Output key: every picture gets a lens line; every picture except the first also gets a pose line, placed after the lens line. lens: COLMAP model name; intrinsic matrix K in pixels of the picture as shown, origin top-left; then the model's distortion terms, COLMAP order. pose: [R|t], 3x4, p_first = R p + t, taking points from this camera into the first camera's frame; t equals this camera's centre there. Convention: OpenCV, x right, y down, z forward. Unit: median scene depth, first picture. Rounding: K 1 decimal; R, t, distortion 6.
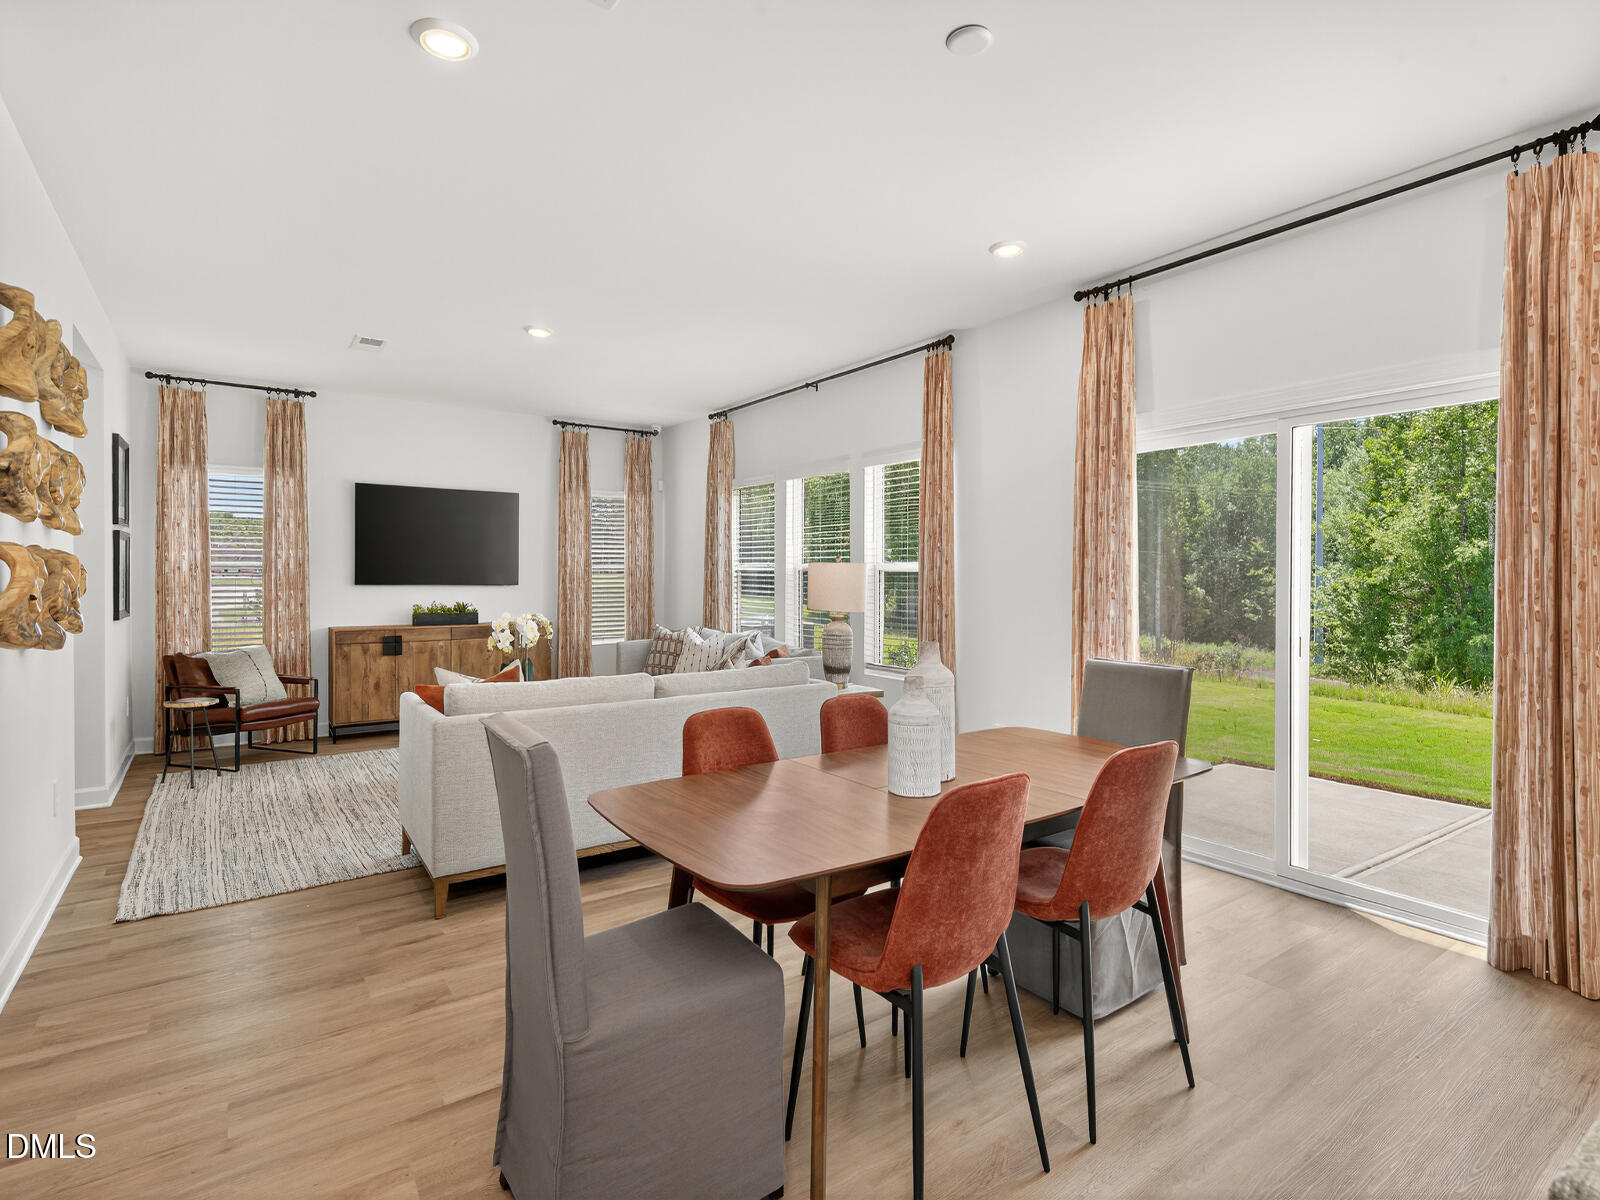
lens RADIAL K [[825.0, 0, 782.8], [0, 825.0, 572.1], [0, 0, 1]] dist [0.000472, 0.000103]
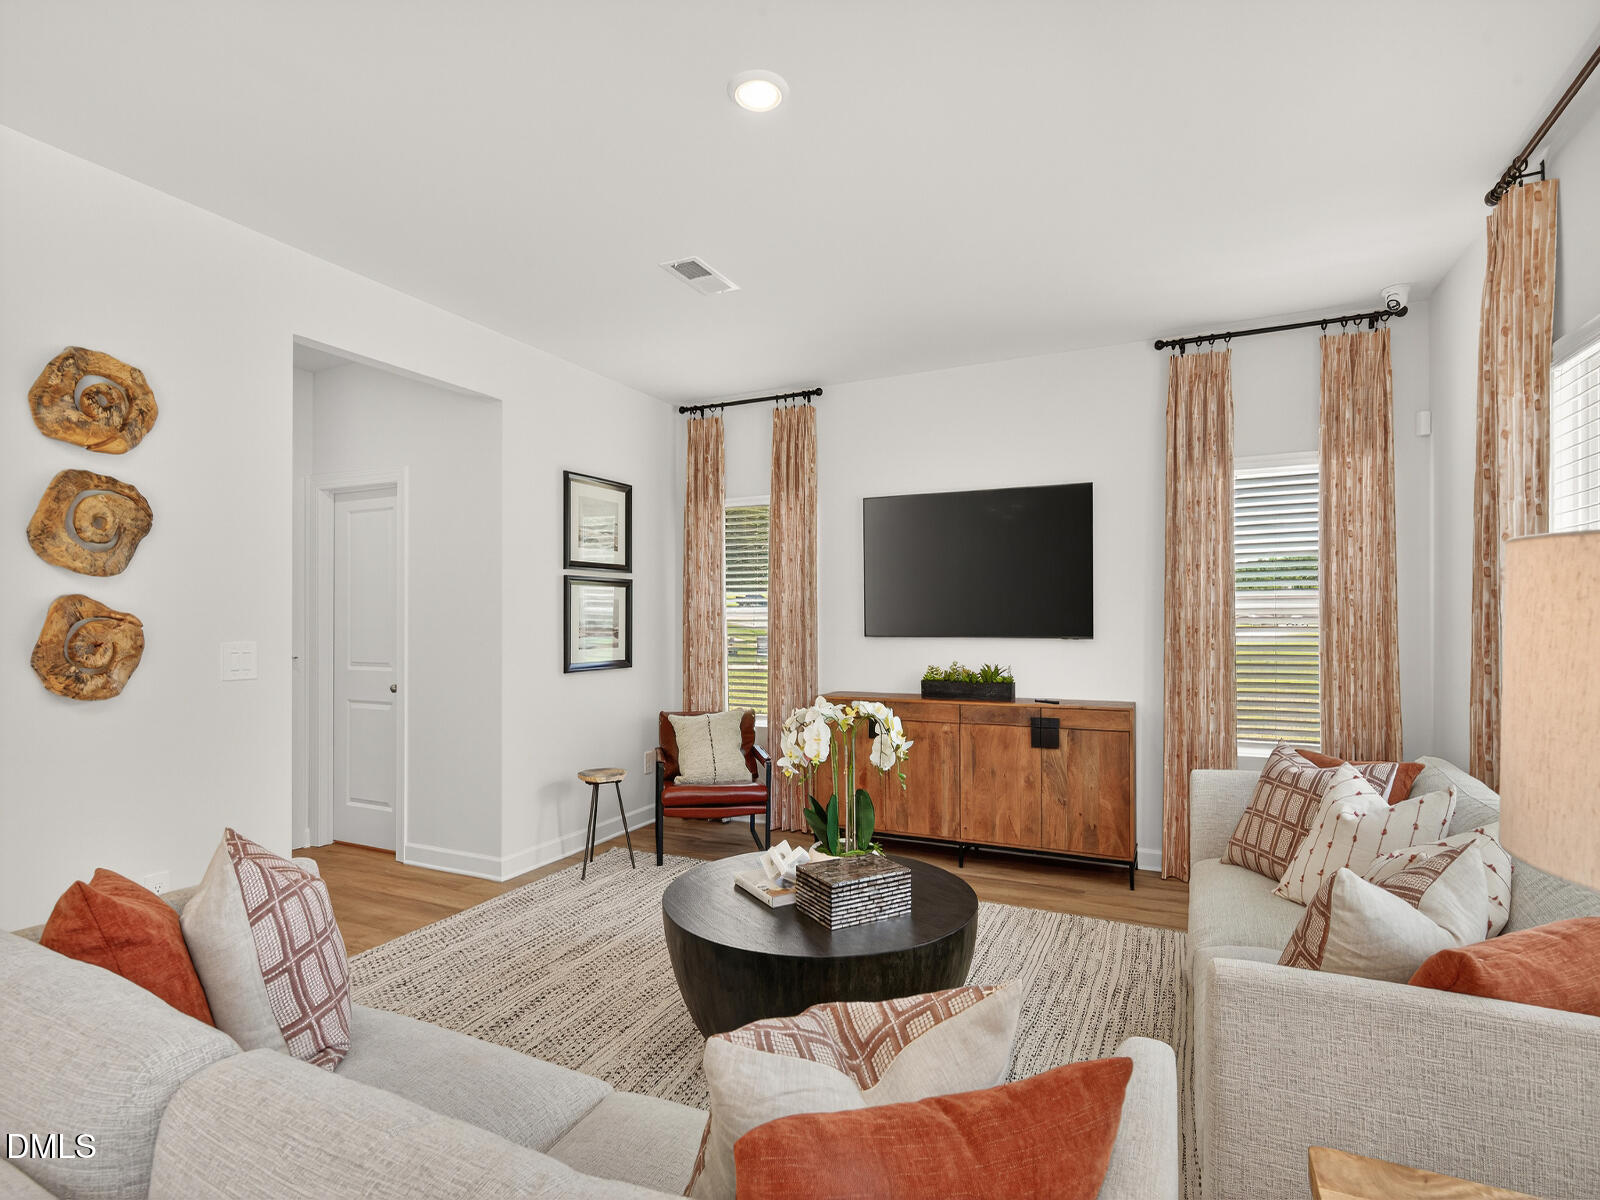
lens RADIAL K [[794.2, 0, 800.2], [0, 794.2, 615.6], [0, 0, 1]] dist [0.000444, 0.000210]
pose [[0.497638, -0.009121, -0.867337, 0.070368], [0.006585, 0.999956, -0.006738, 0.001858], [0.867360, -0.002358, 0.497676, 0.582989]]
